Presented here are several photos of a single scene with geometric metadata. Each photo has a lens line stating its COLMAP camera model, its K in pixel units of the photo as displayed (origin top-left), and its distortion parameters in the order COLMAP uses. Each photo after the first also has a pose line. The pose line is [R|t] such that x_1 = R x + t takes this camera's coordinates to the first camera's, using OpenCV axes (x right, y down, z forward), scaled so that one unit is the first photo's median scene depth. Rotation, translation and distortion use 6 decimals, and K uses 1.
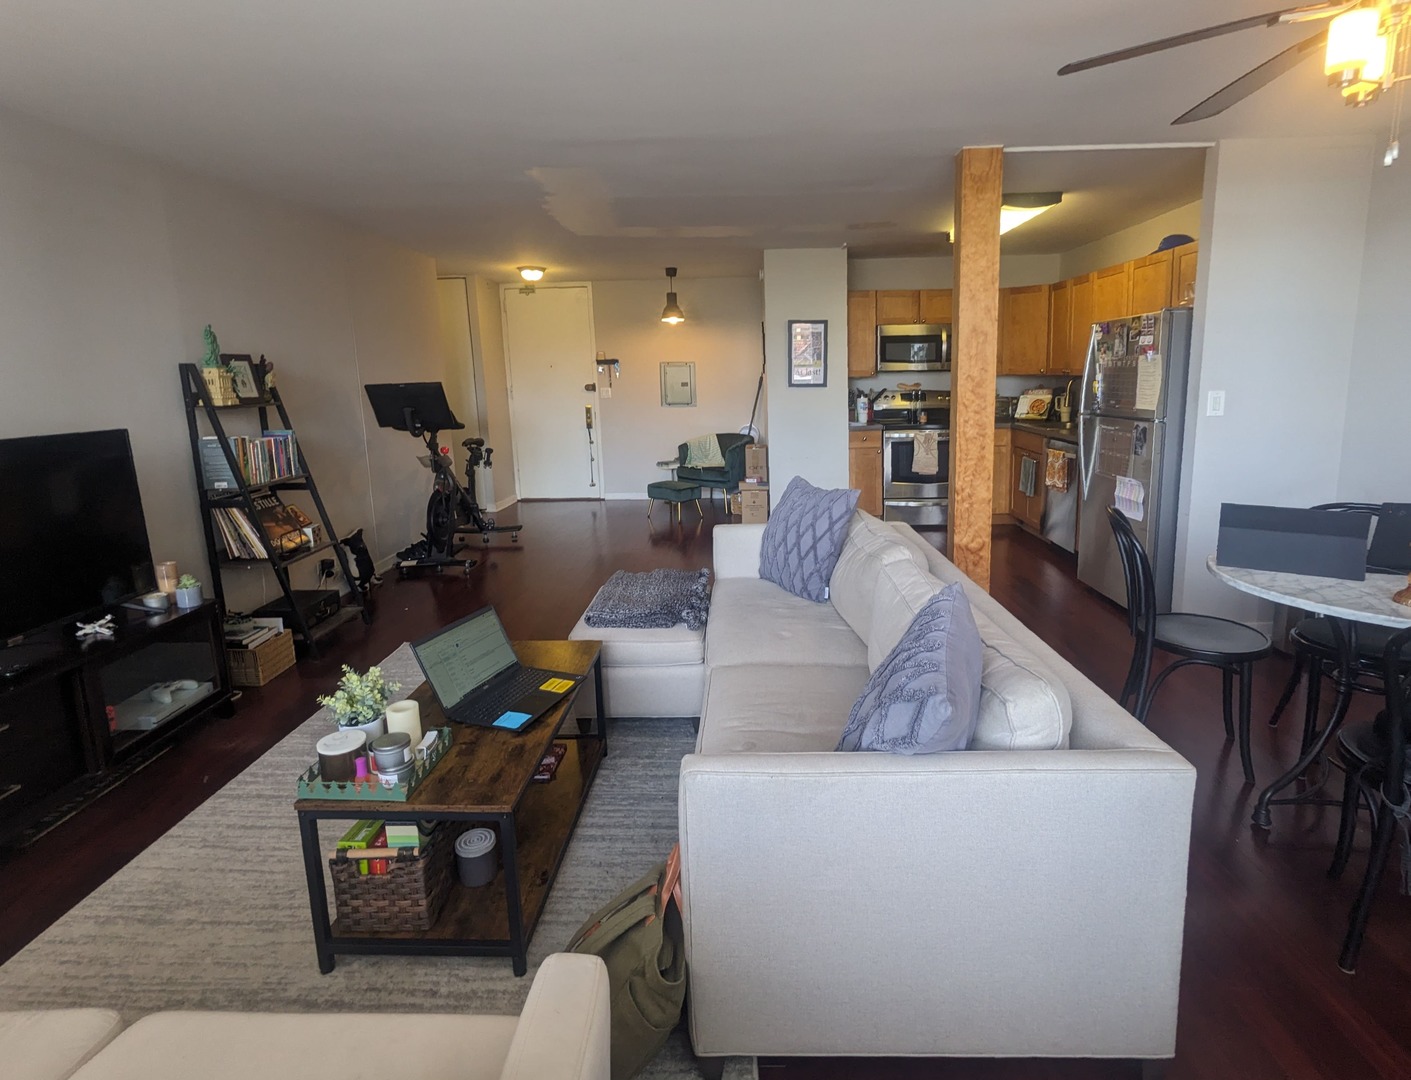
lens RADIAL K [[665.9, 0, 734.9], [0, 665.9, 521.6], [0, 0, 1]] dist [0.003163, 0.000053]
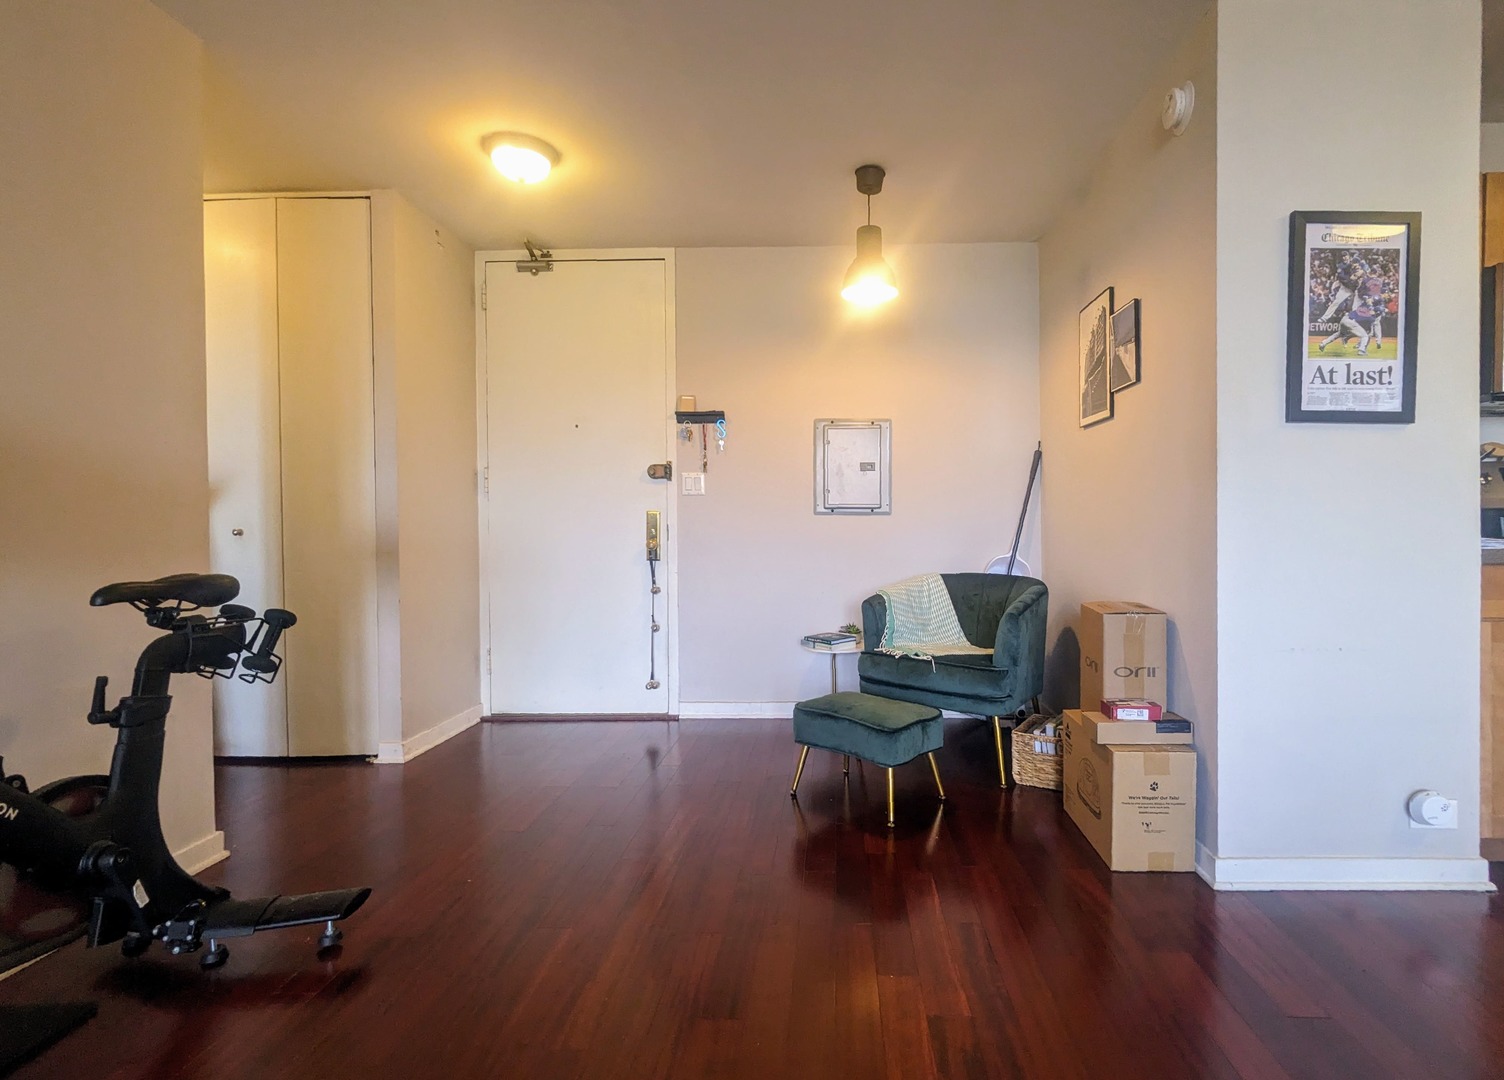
lens RADIAL K [[725.9, 0, 833.1], [0, 725.9, 523.2], [0, 0, 1]] dist [0.005759, 0.000884]
pose [[0.999893, 0.010836, 0.009863, -0.108245], [-0.008533, 0.977825, -0.209249, -0.066606], [-0.011912, 0.209143, 0.977813, 0.547964]]
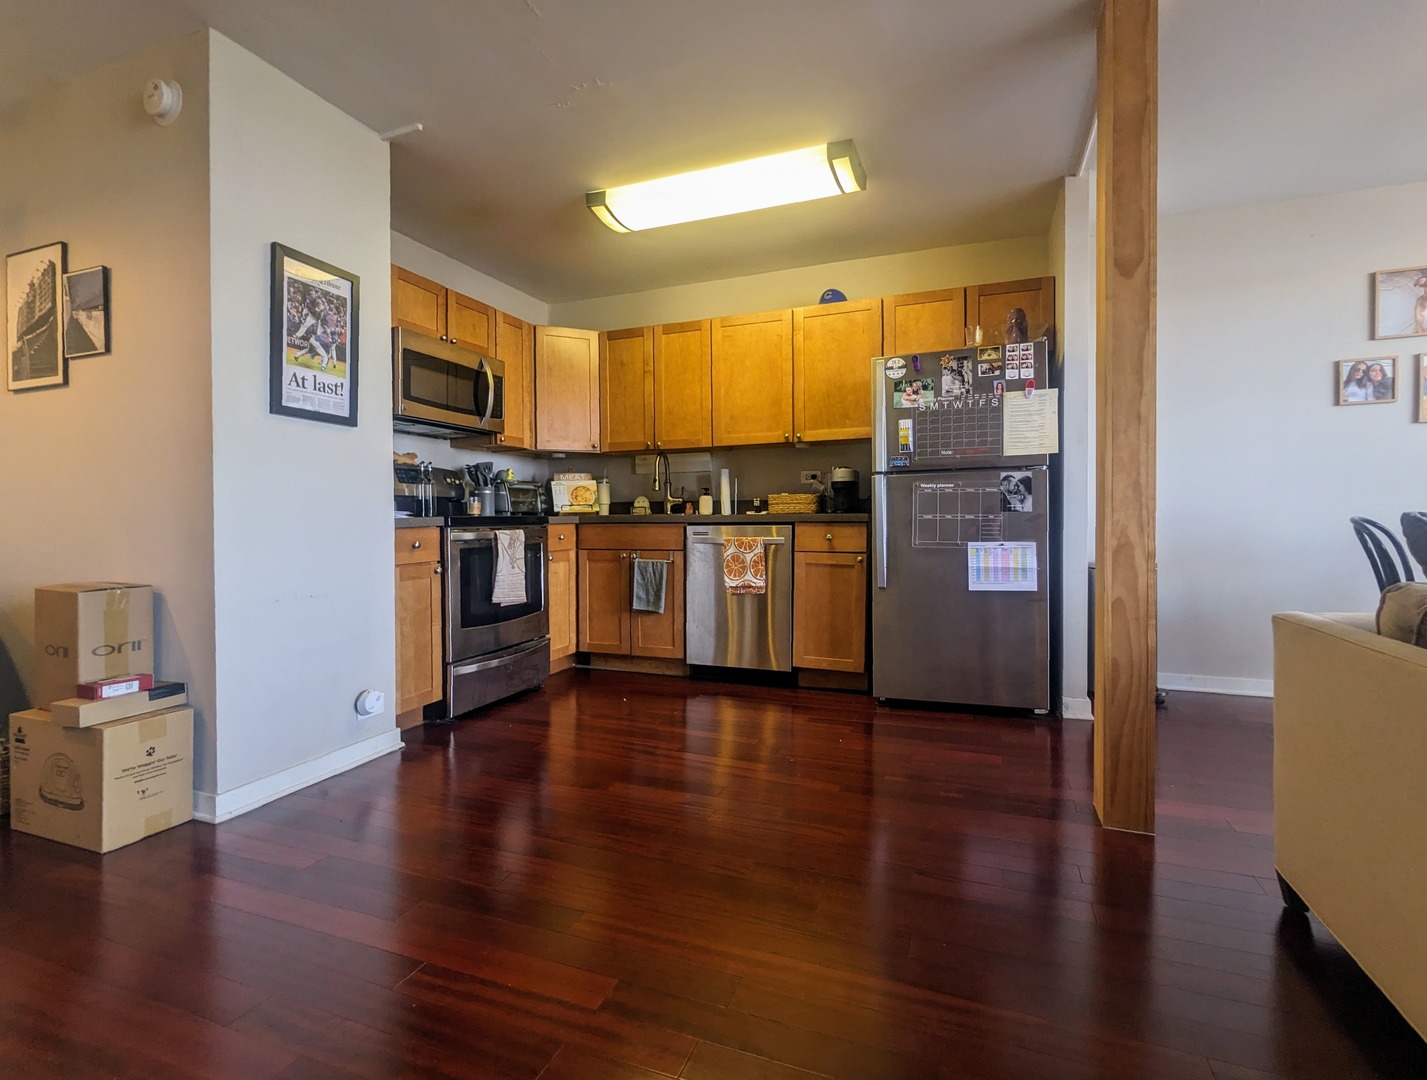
lens RADIAL K [[692.4, 0, 701.9], [0, 692.4, 526.9], [0, 0, 1]] dist [-0.004314, -0.000652]
pose [[0.349356, 0.000128, 0.936990, -0.163850], [0.204668, 0.975842, -0.076444, -0.046923], [-0.914364, 0.218478, 0.340890, 0.529021]]
